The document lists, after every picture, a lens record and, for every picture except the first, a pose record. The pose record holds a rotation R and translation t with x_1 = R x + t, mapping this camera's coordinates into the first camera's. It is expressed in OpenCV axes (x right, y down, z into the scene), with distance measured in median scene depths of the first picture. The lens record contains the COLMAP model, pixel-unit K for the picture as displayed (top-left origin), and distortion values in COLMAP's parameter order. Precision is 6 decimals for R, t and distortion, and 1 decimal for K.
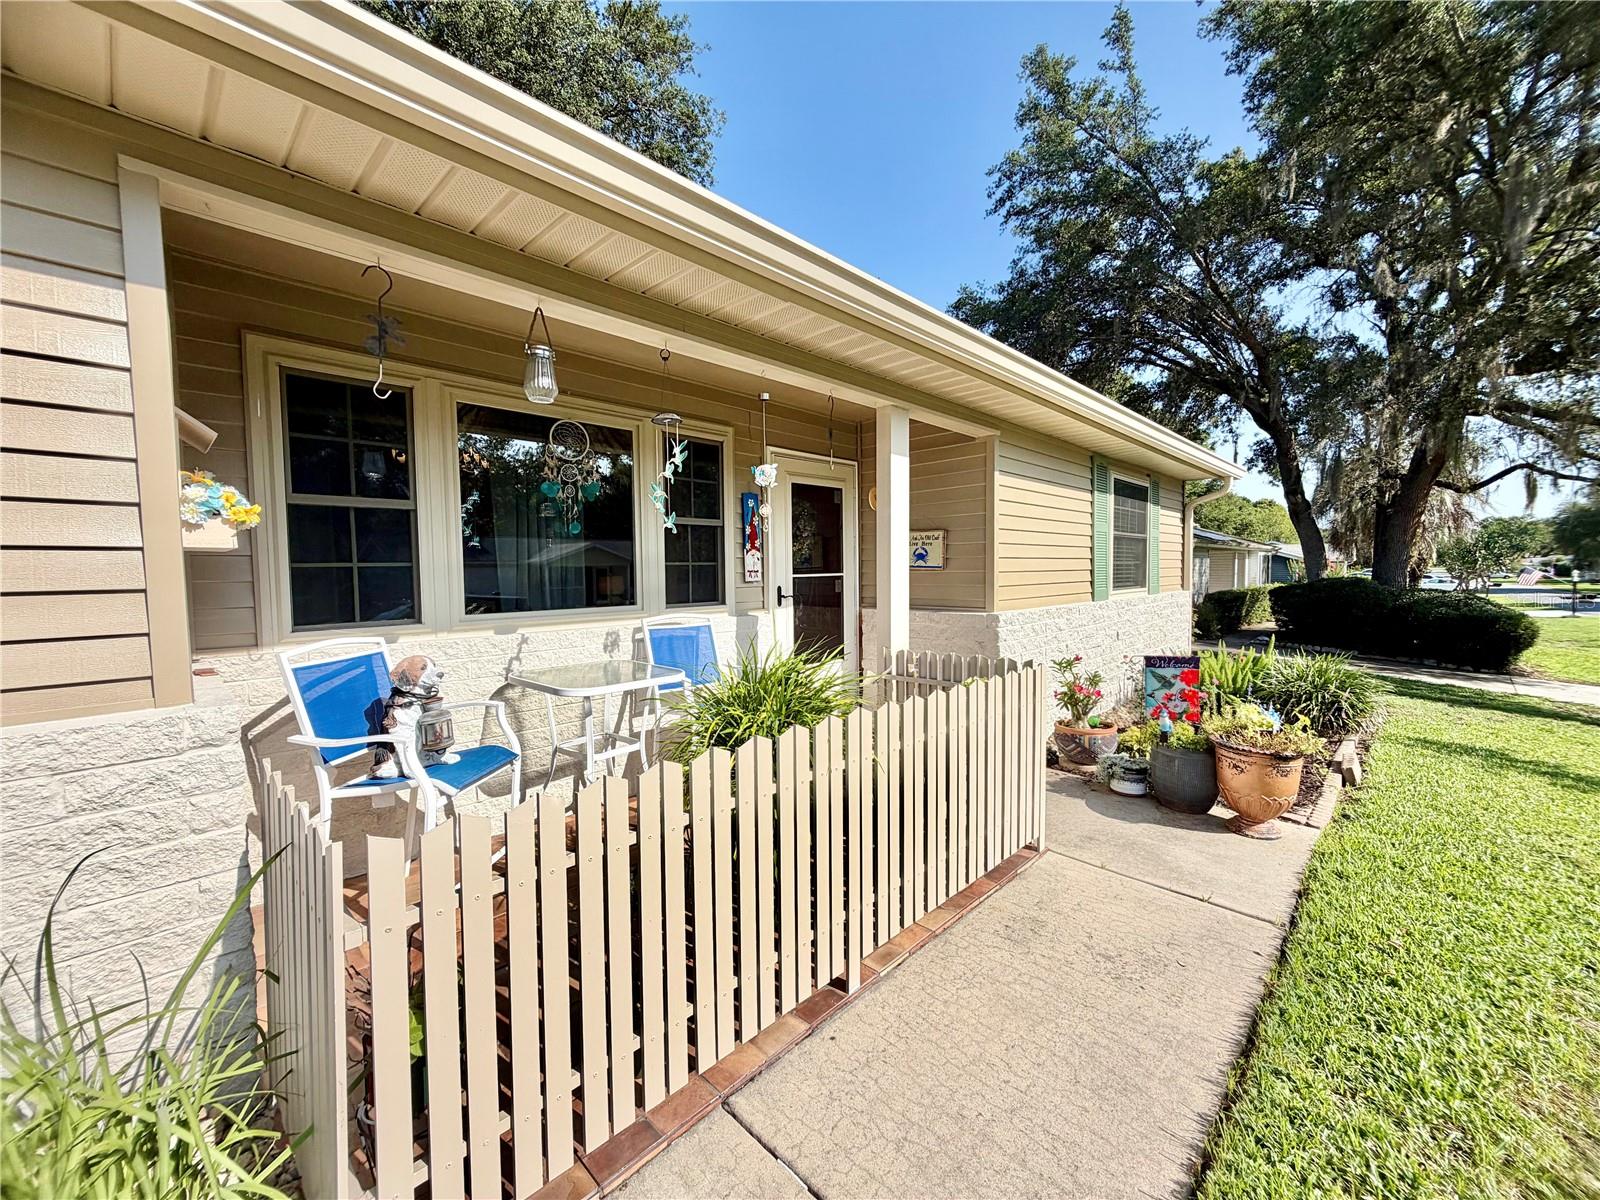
lens RADIAL K [[635.6, 0, 803.5], [0, 635.6, 593.1], [0, 0, 1]] dist [-0.000555, 0.000654]
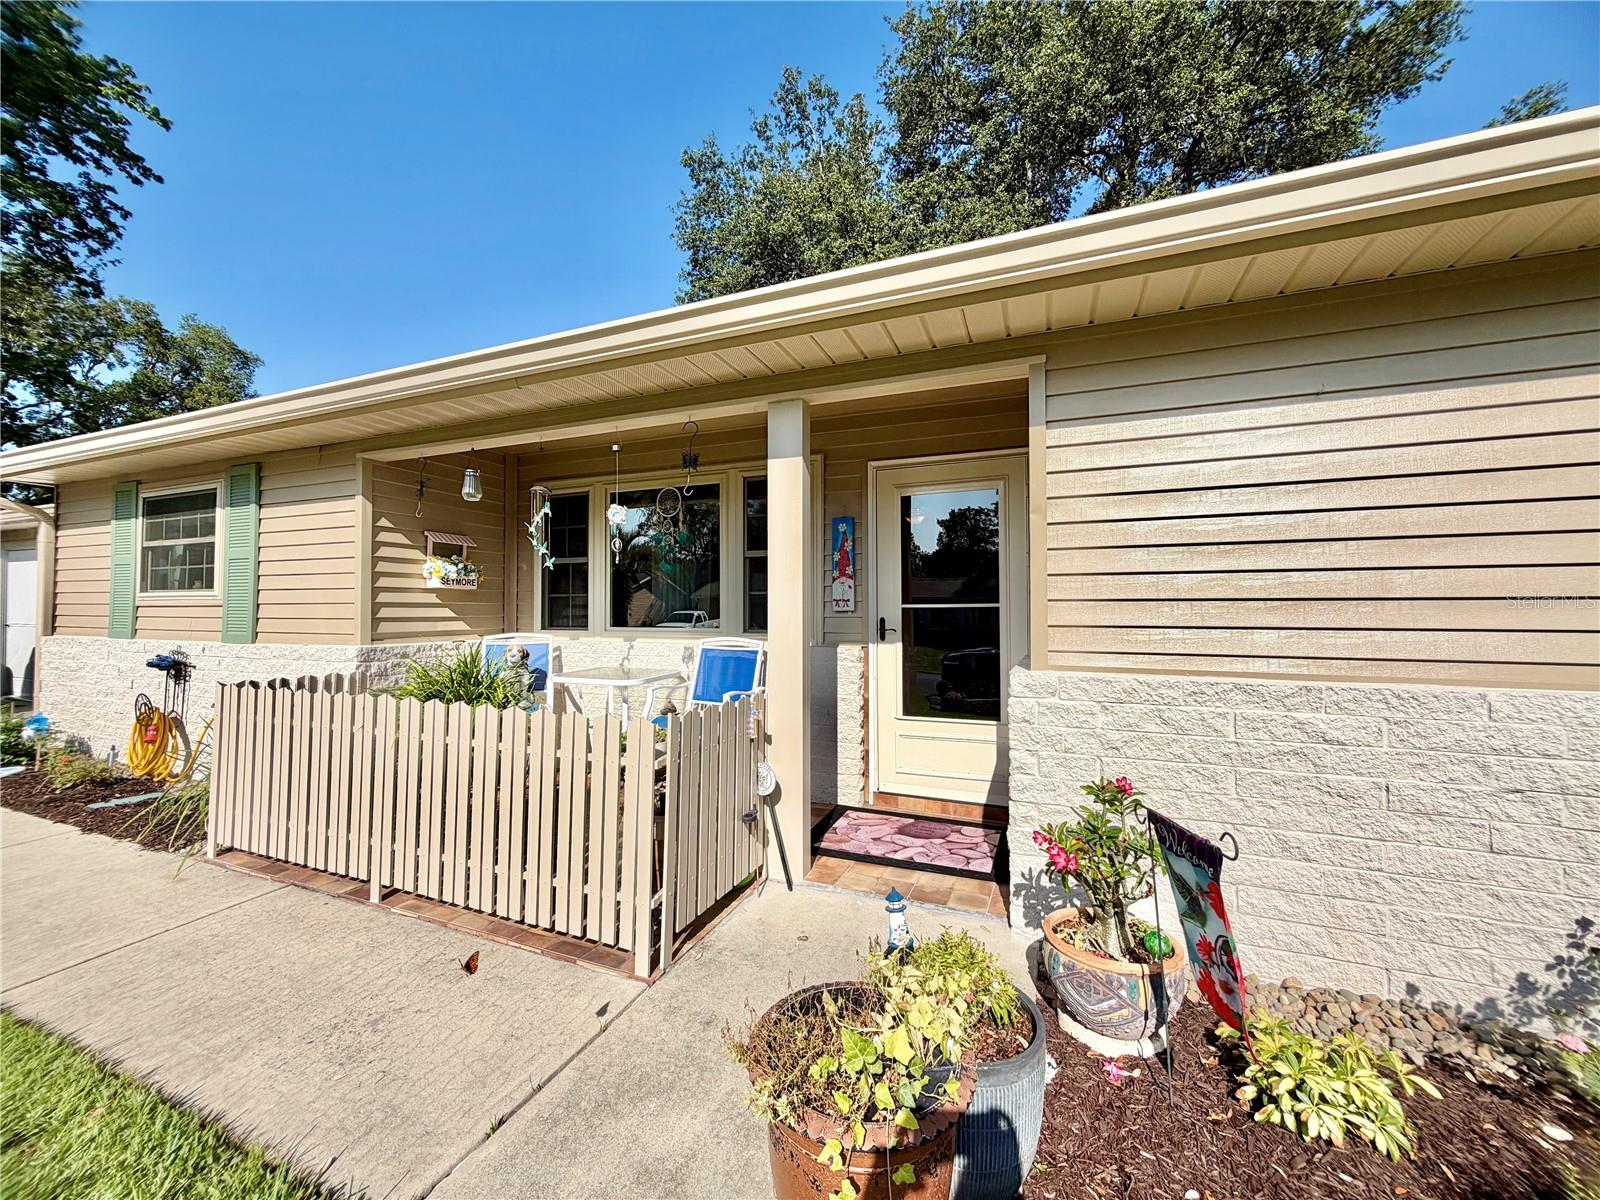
lens RADIAL K [[635.6, 0, 801.9], [0, 635.6, 604.6], [0, 0, 1]] dist [-0.000555, 0.000654]
pose [[0.364066, 0.007645, -0.931342, 1.033605], [-0.038791, 0.999223, -0.006961, -0.025785], [0.930565, 0.038662, 0.364079, 0.815299]]
